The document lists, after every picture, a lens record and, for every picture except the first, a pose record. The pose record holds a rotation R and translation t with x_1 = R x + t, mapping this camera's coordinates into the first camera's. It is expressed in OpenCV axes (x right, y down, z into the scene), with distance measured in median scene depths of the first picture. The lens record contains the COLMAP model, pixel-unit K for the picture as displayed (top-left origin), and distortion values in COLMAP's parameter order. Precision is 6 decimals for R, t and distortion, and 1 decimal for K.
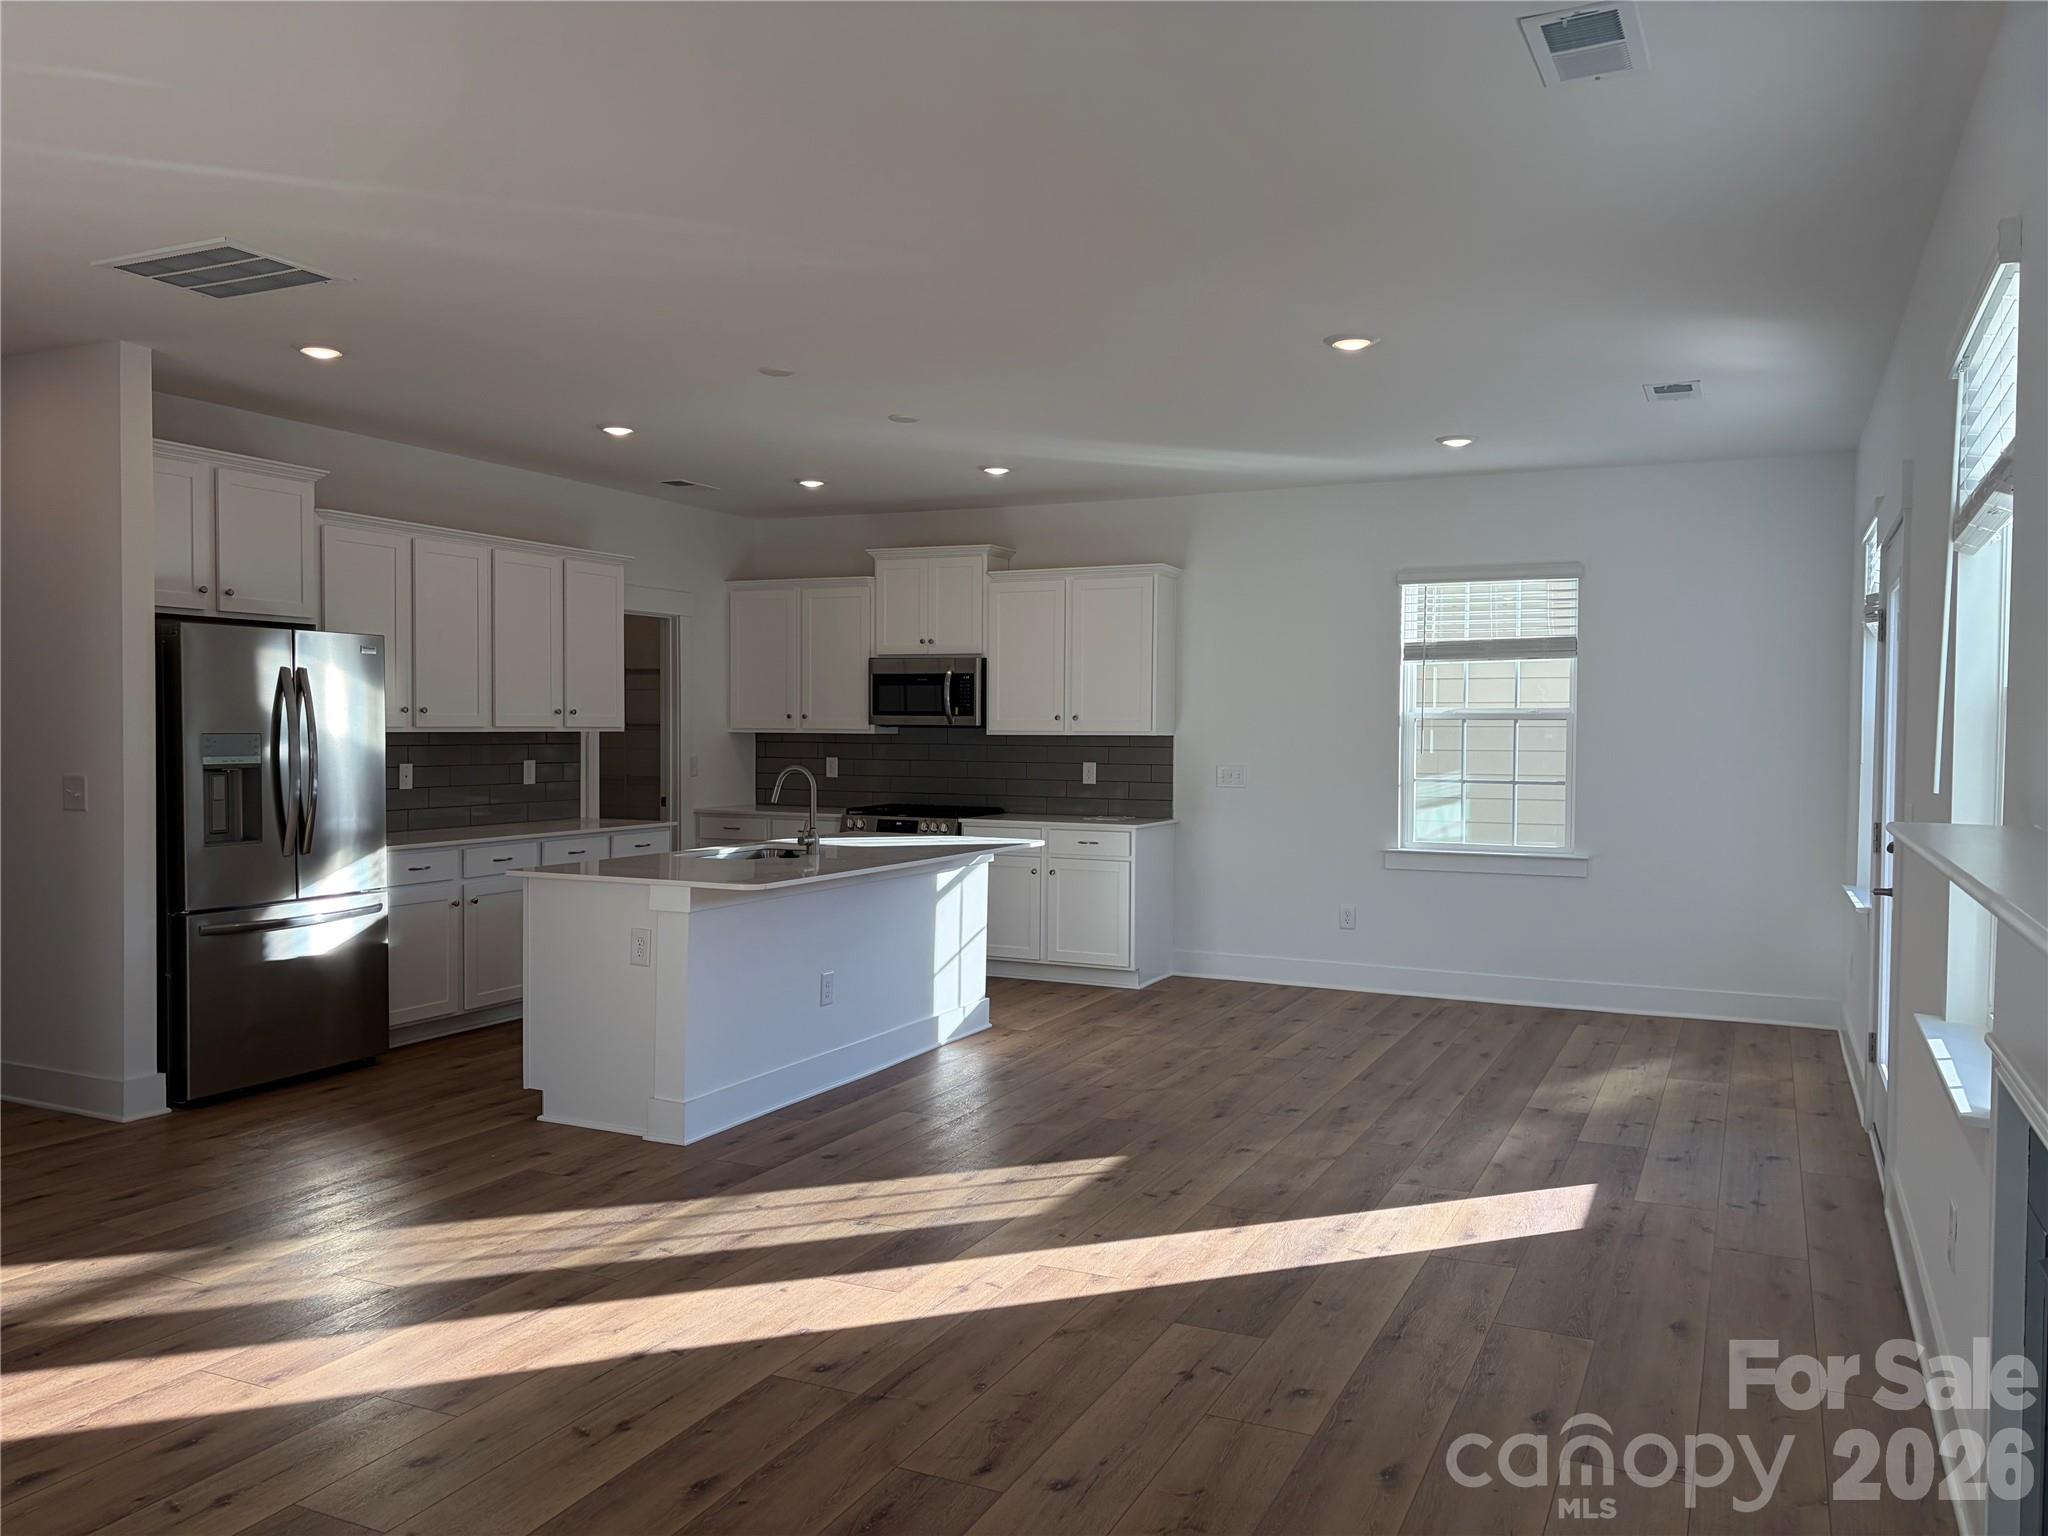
lens RADIAL K [[1543.9, 0, 1022.3], [0, 1543.9, 775.8], [0, 0, 1]] dist [0.031556, -0.019227]
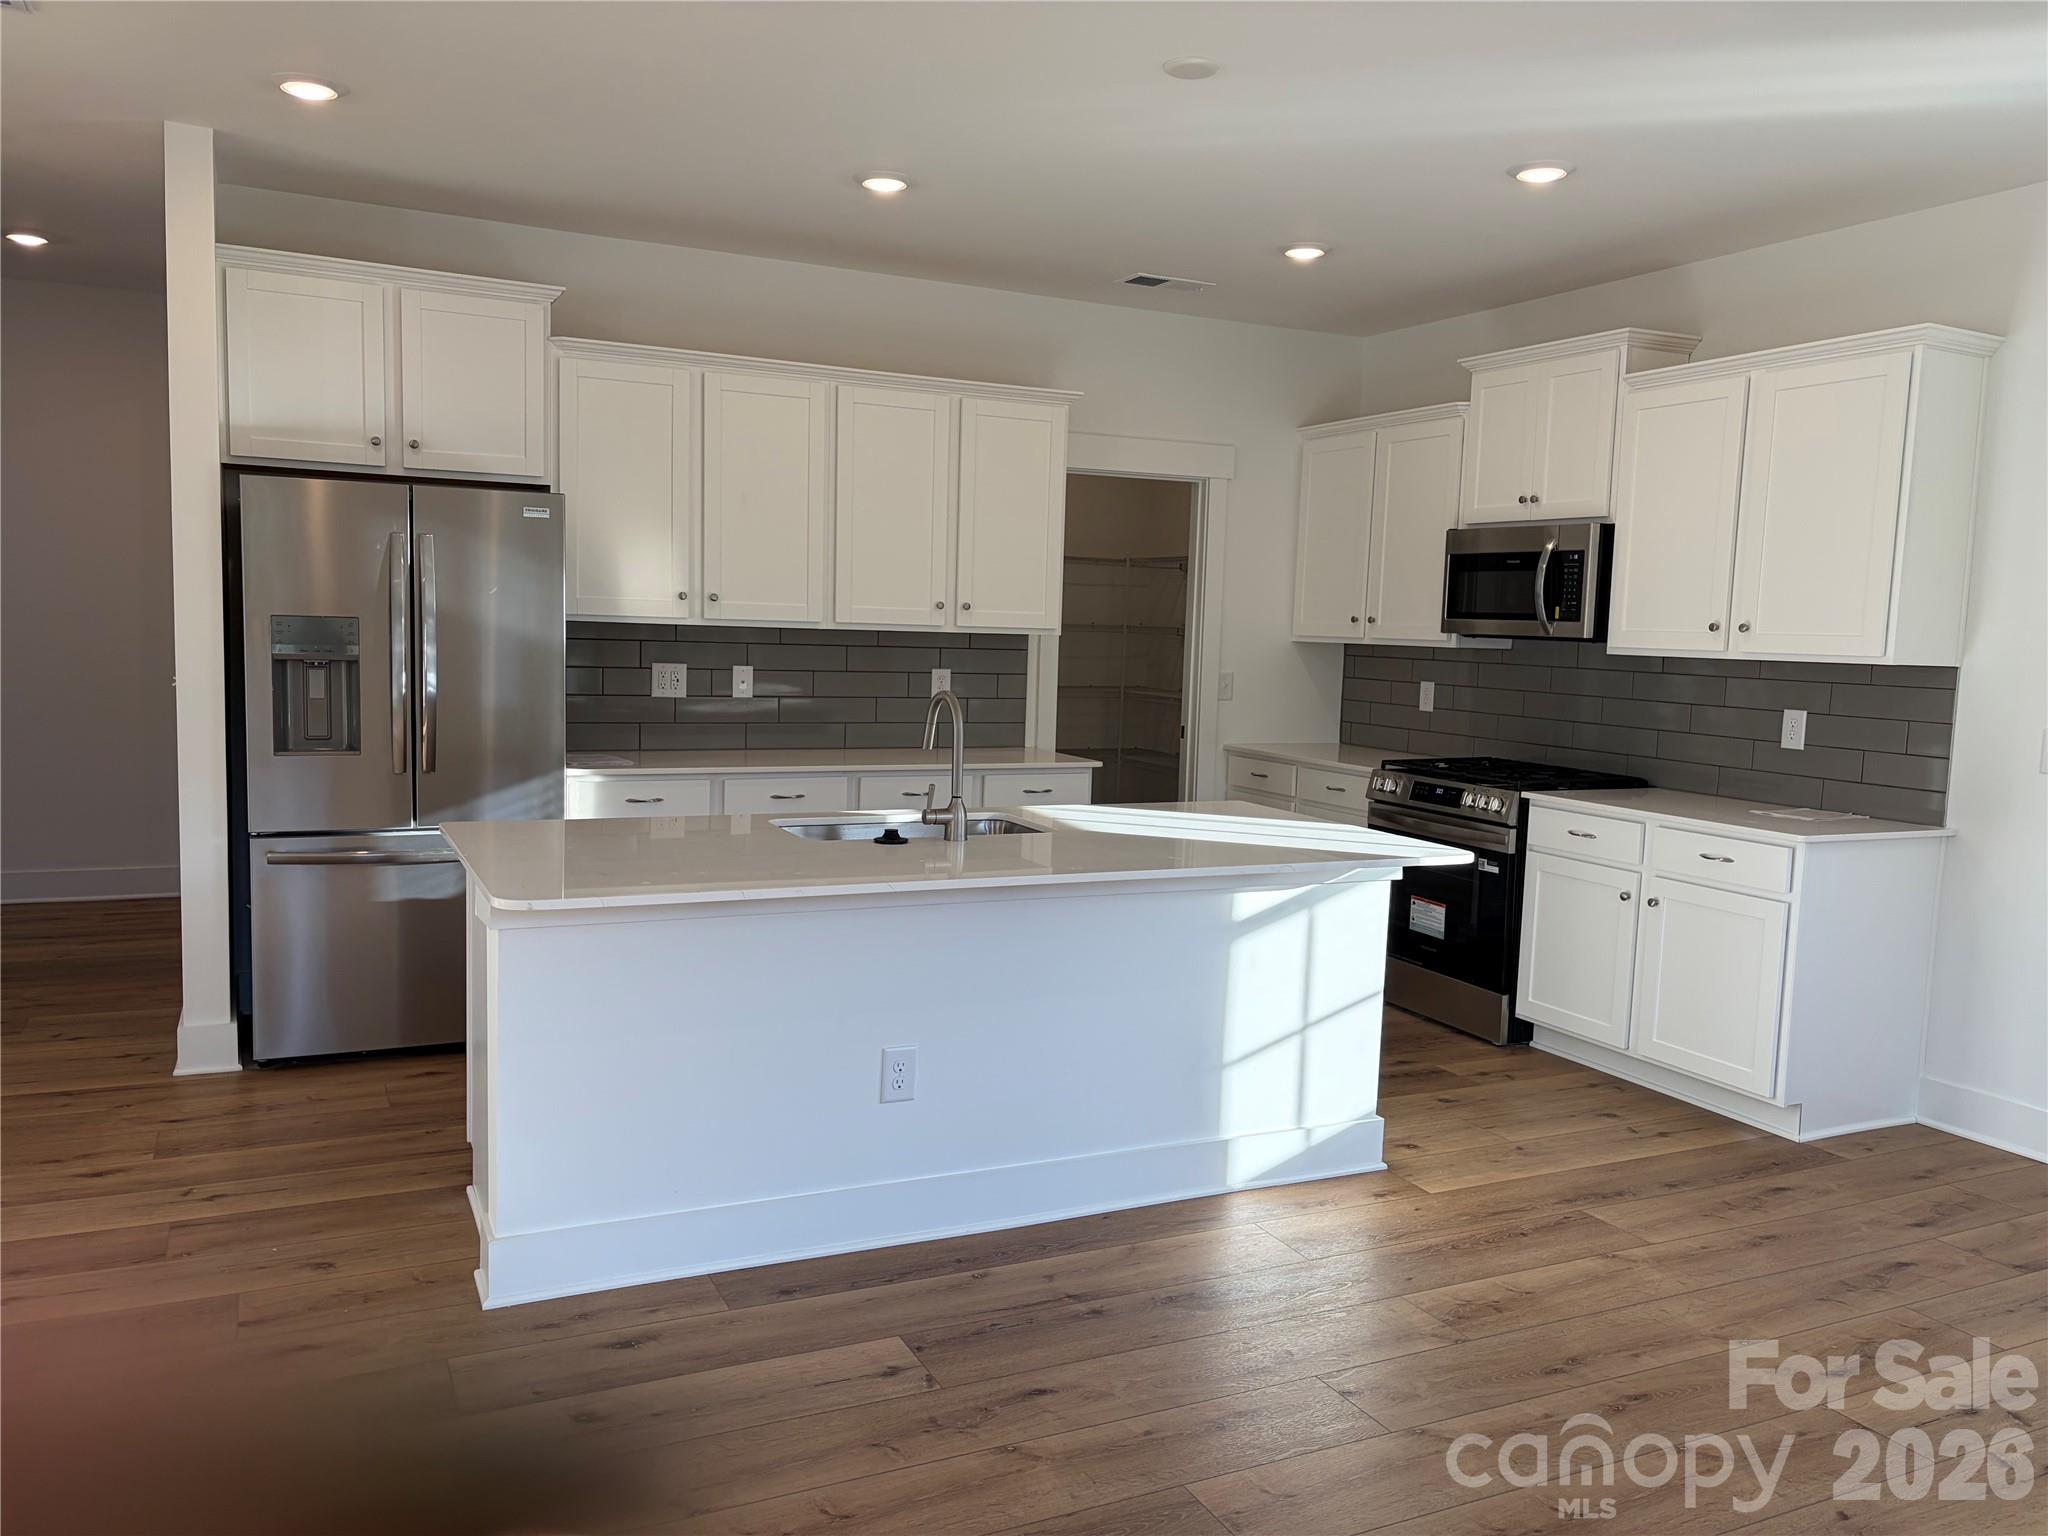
lens RADIAL K [[1543.9, 0, 1021.8], [0, 1543.9, 775.8], [0, 0, 1]] dist [0.031556, -0.019227]
pose [[0.776789, 0.079865, -0.624677, 0.192281], [-0.045121, 0.996435, 0.071286, -0.013086], [0.628143, -0.027188, 0.777623, 0.419375]]
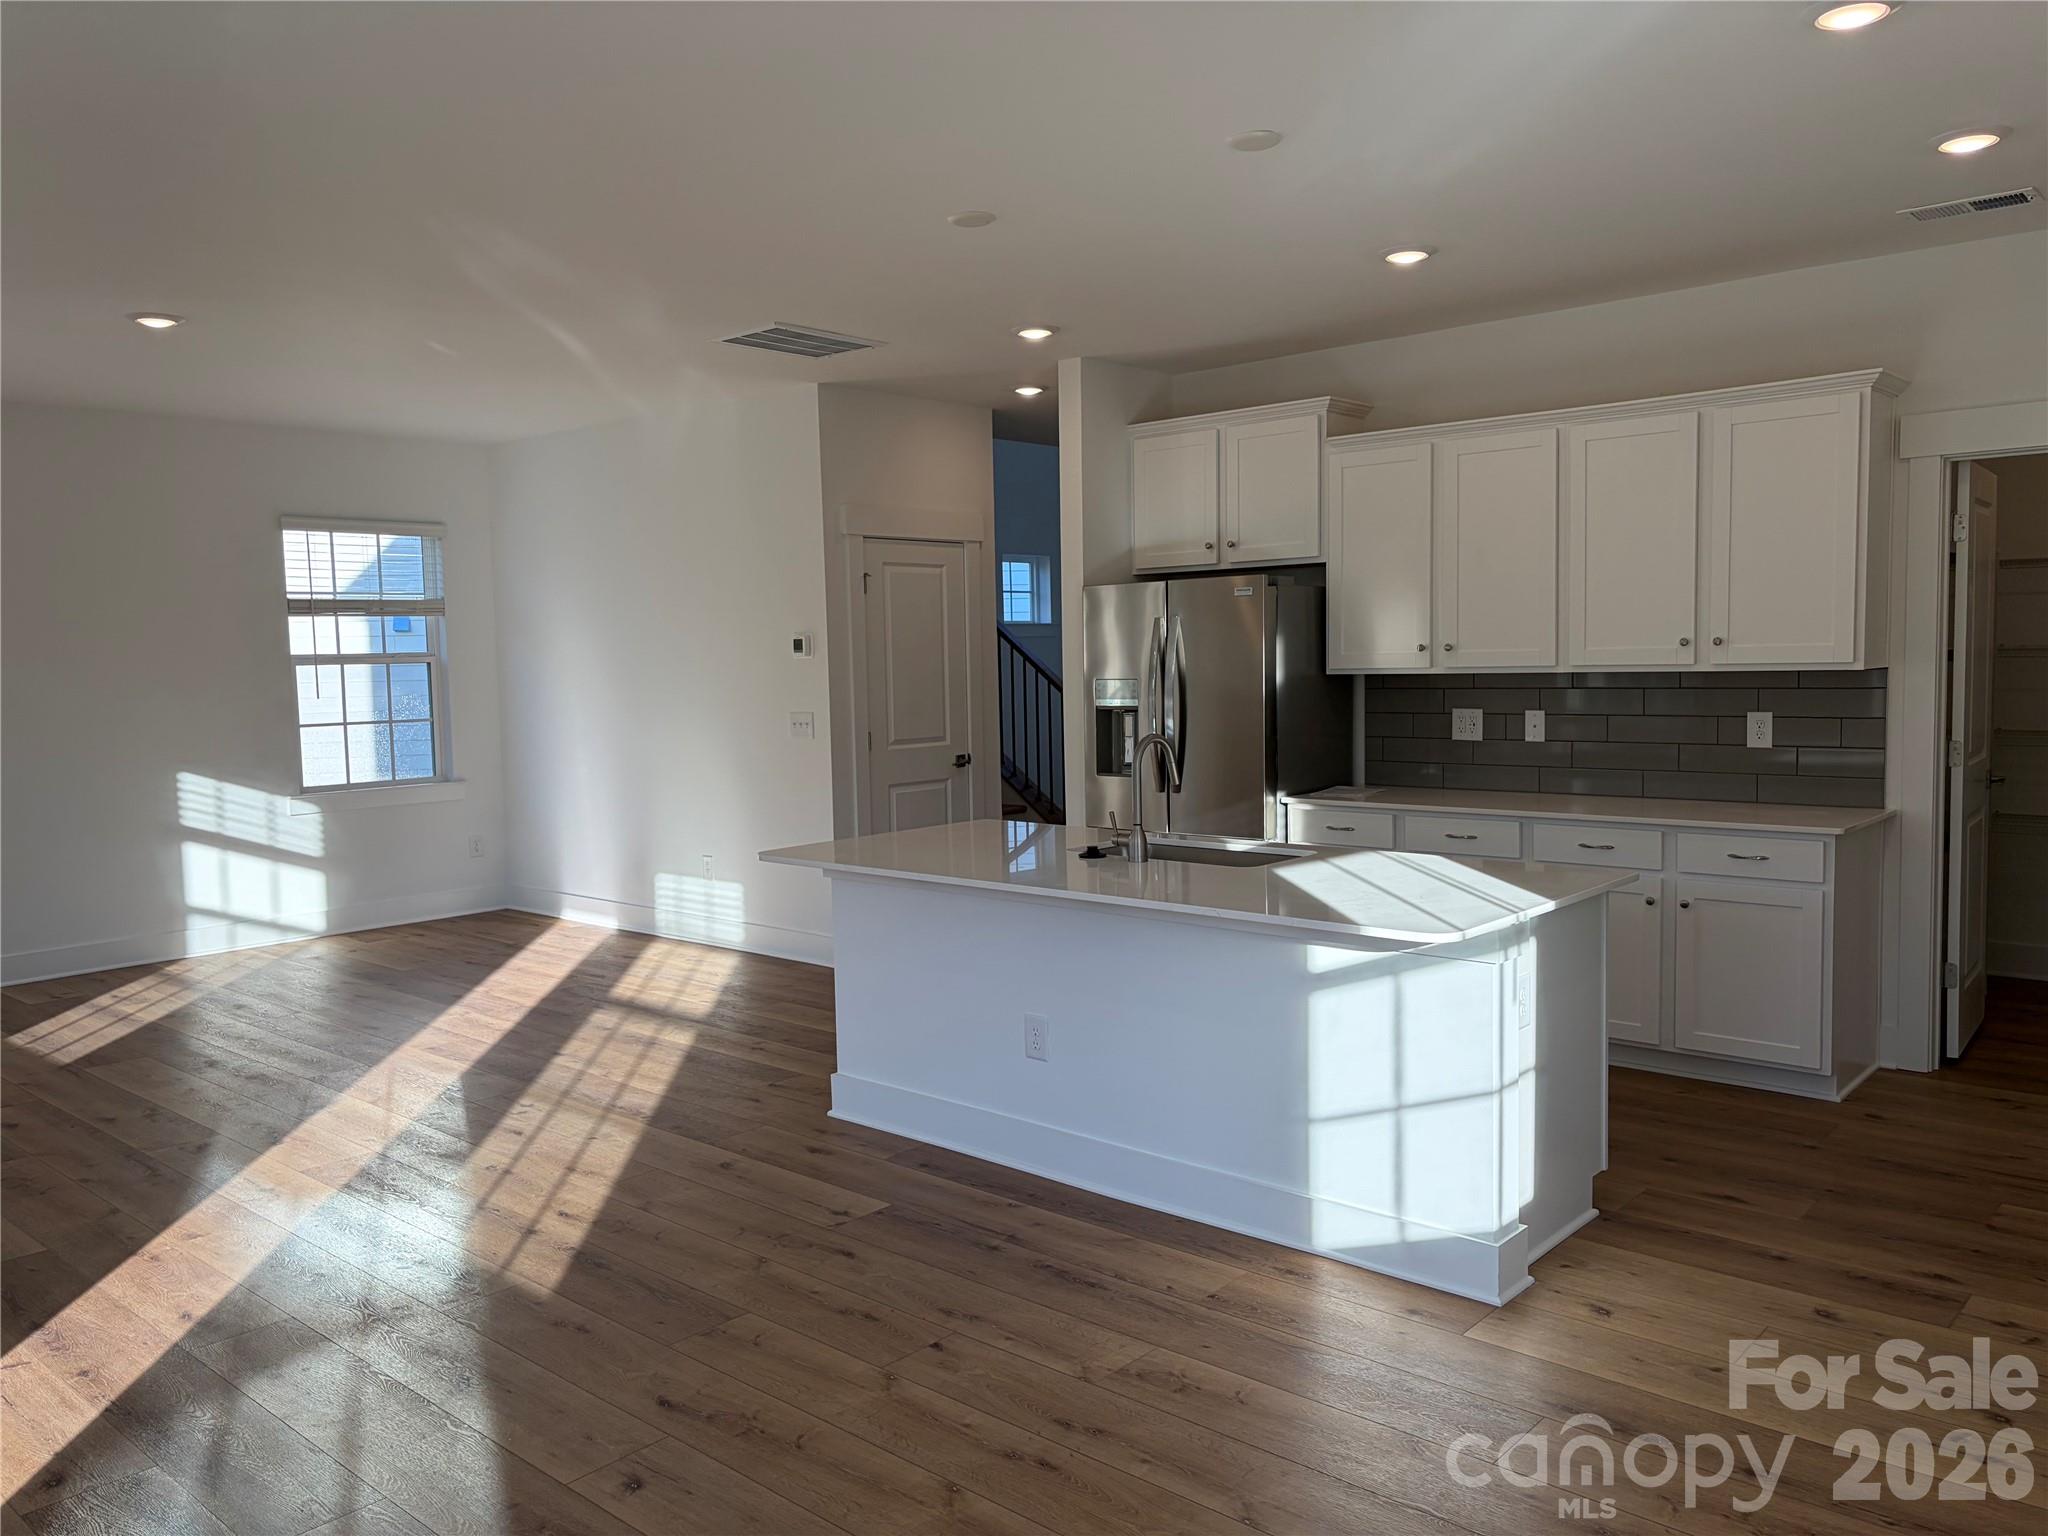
lens RADIAL K [[1543.9, 0, 1020.4], [0, 1543.9, 772.4], [0, 0, 1]] dist [0.031556, -0.019227]
pose [[-0.280451, 0.074784, -0.956951, 0.410855], [-0.012802, 0.996580, 0.081633, -0.034219], [0.959783, 0.035145, -0.278535, 0.863977]]
